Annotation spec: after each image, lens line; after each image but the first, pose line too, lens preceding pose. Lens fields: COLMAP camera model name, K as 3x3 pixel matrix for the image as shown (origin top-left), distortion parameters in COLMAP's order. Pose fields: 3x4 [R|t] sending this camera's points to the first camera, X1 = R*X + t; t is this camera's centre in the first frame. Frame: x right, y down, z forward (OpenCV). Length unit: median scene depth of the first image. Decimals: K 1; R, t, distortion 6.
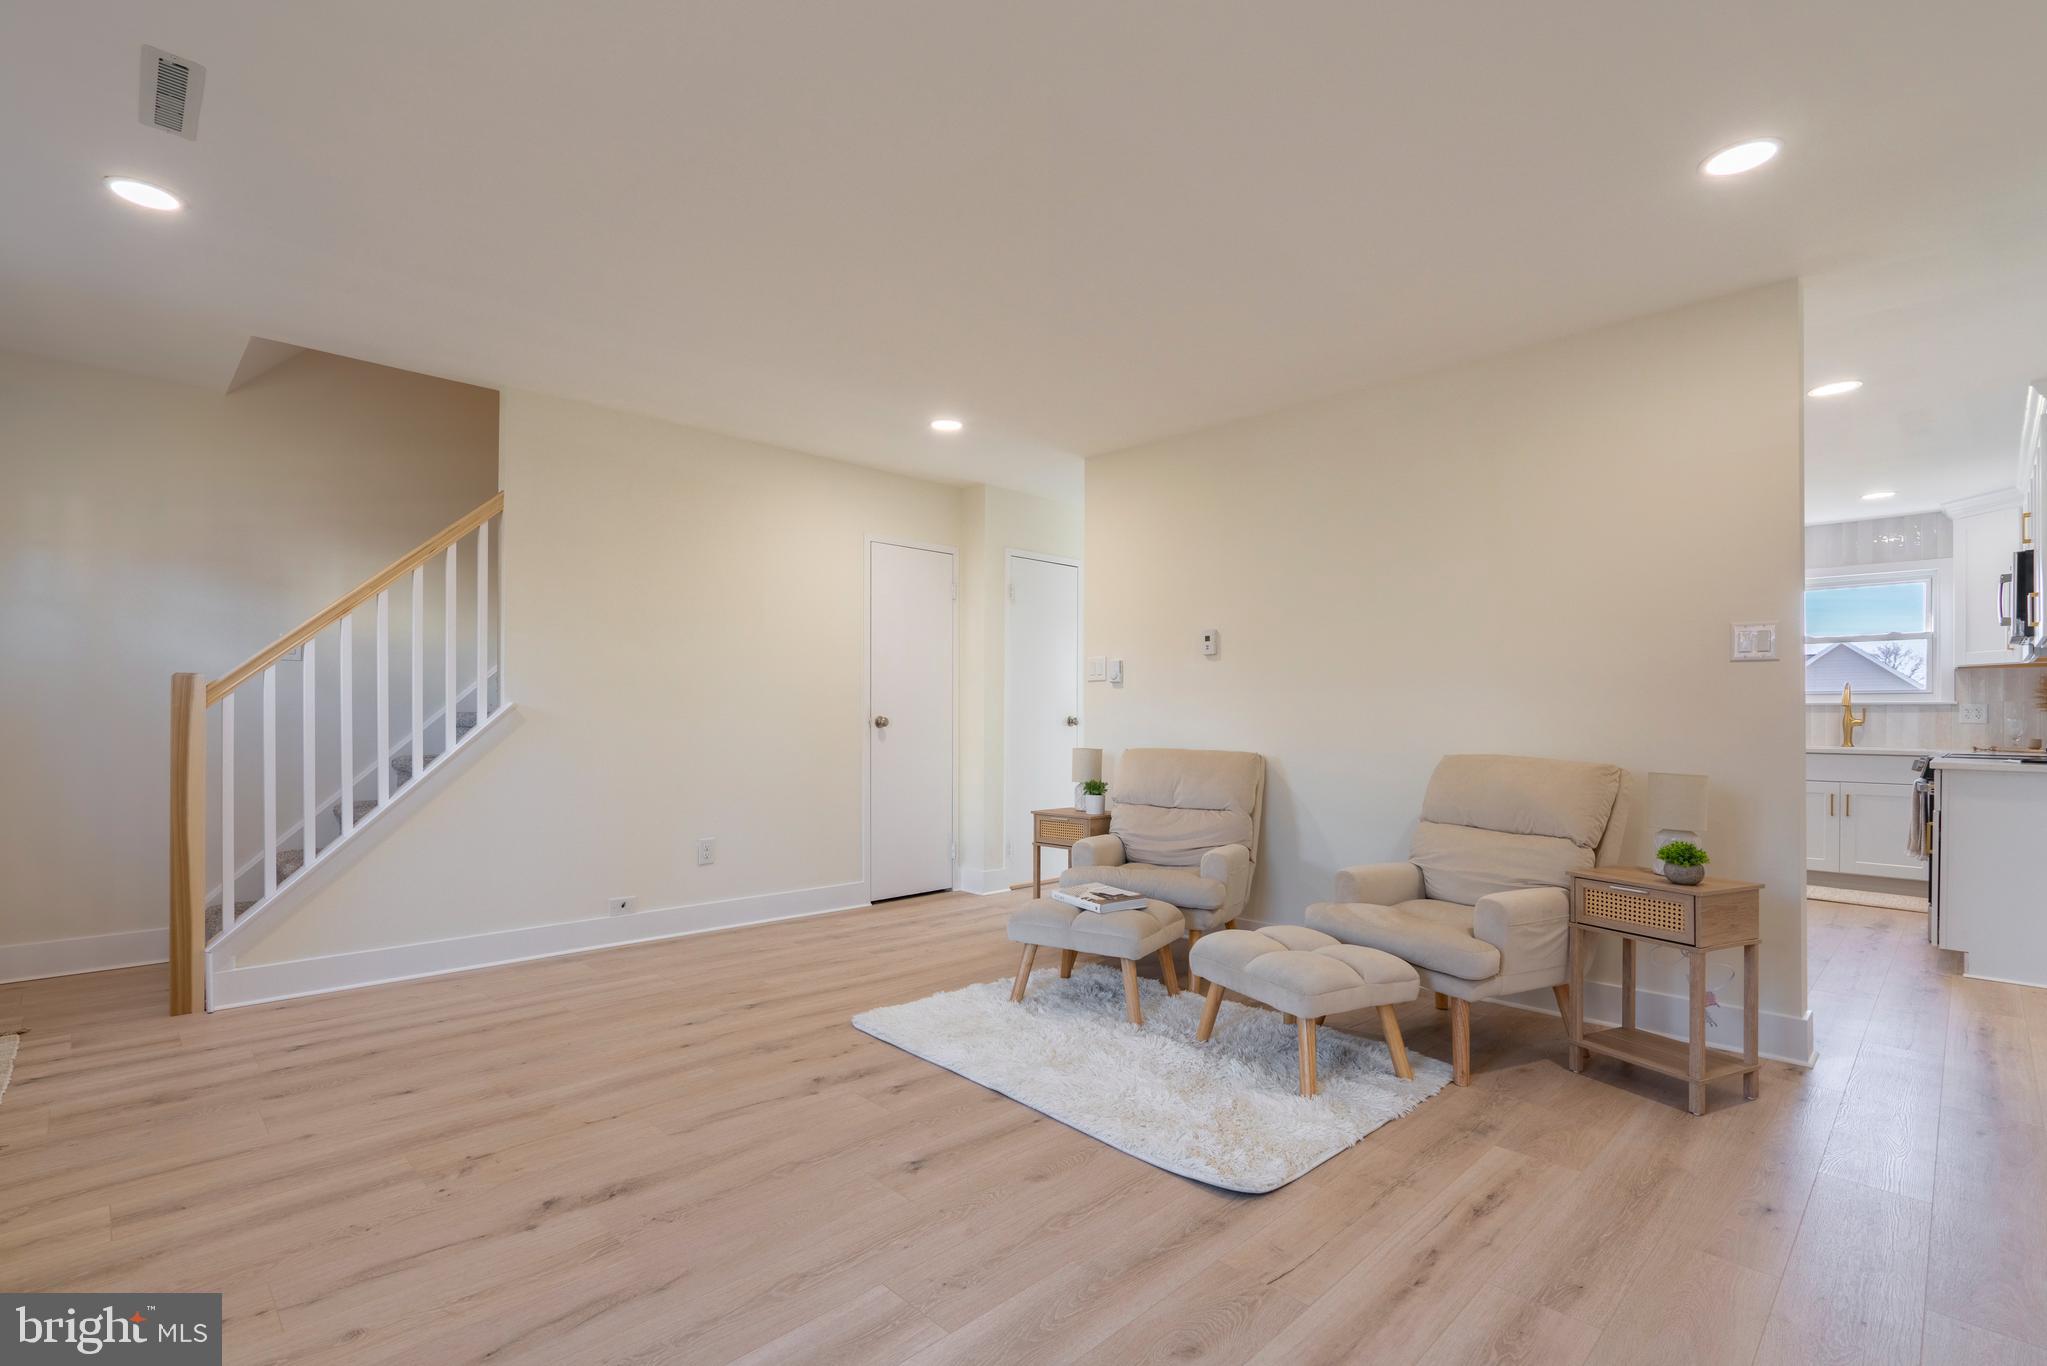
lens RADIAL K [[937.0, 0, 1005.7], [0, 937.0, 676.4], [0, 0, 1]] dist [-0.005232, 0.000546]
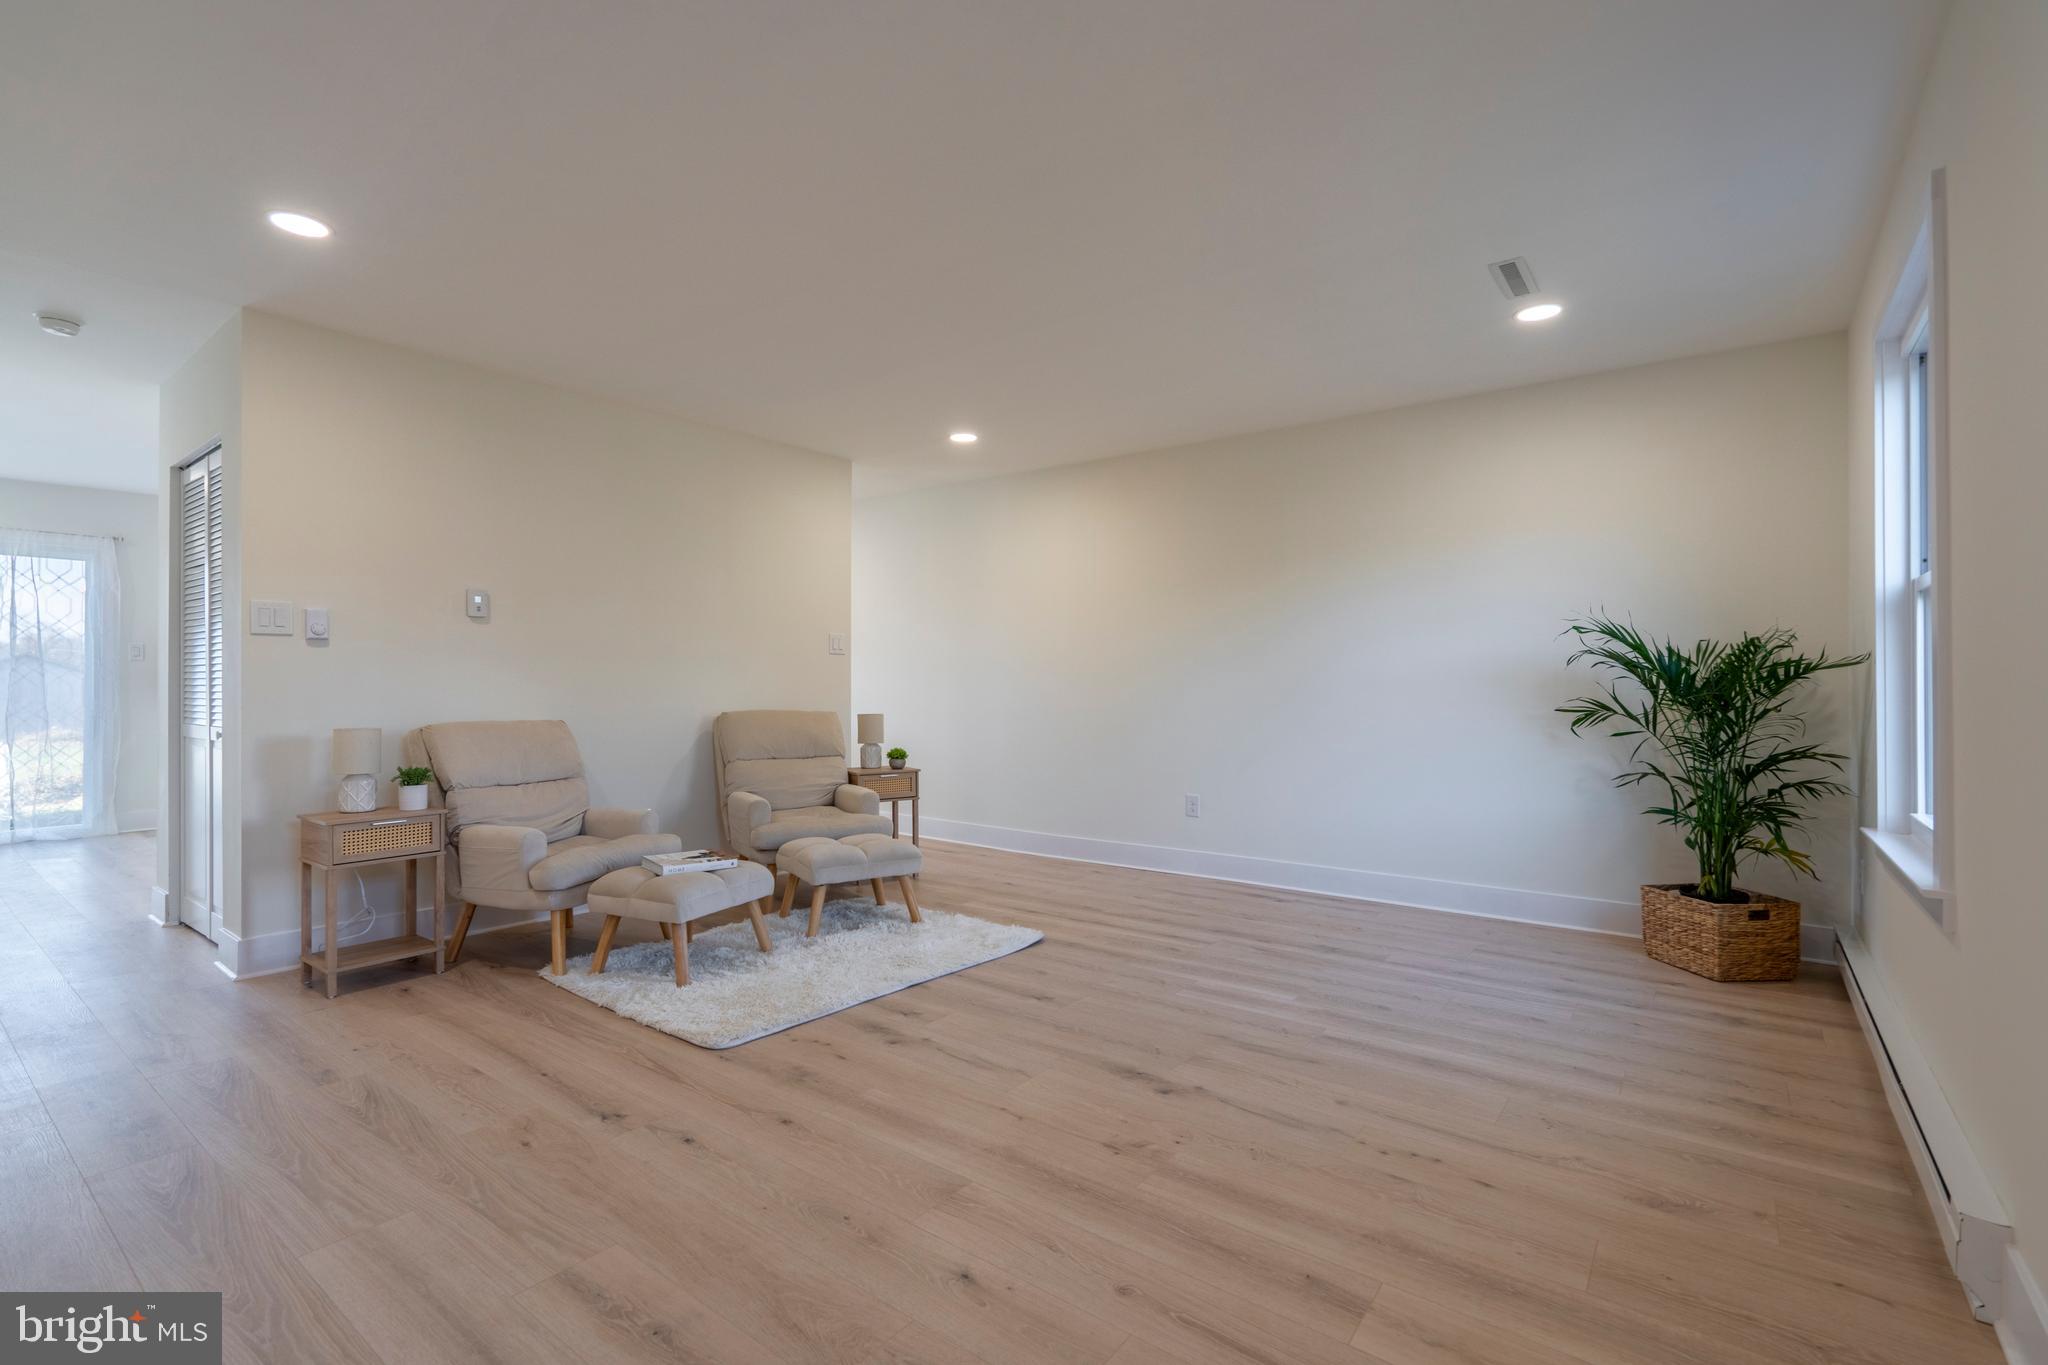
lens RADIAL K [[937.5, 0, 1006.2], [0, 937.5, 675.9], [0, 0, 1]] dist [-0.005232, 0.000546]
pose [[-0.140896, 0.002394, 0.990022, -1.286202], [-0.046446, 0.998880, -0.009025, 0.033269], [-0.988934, -0.047254, -0.140627, 1.080442]]
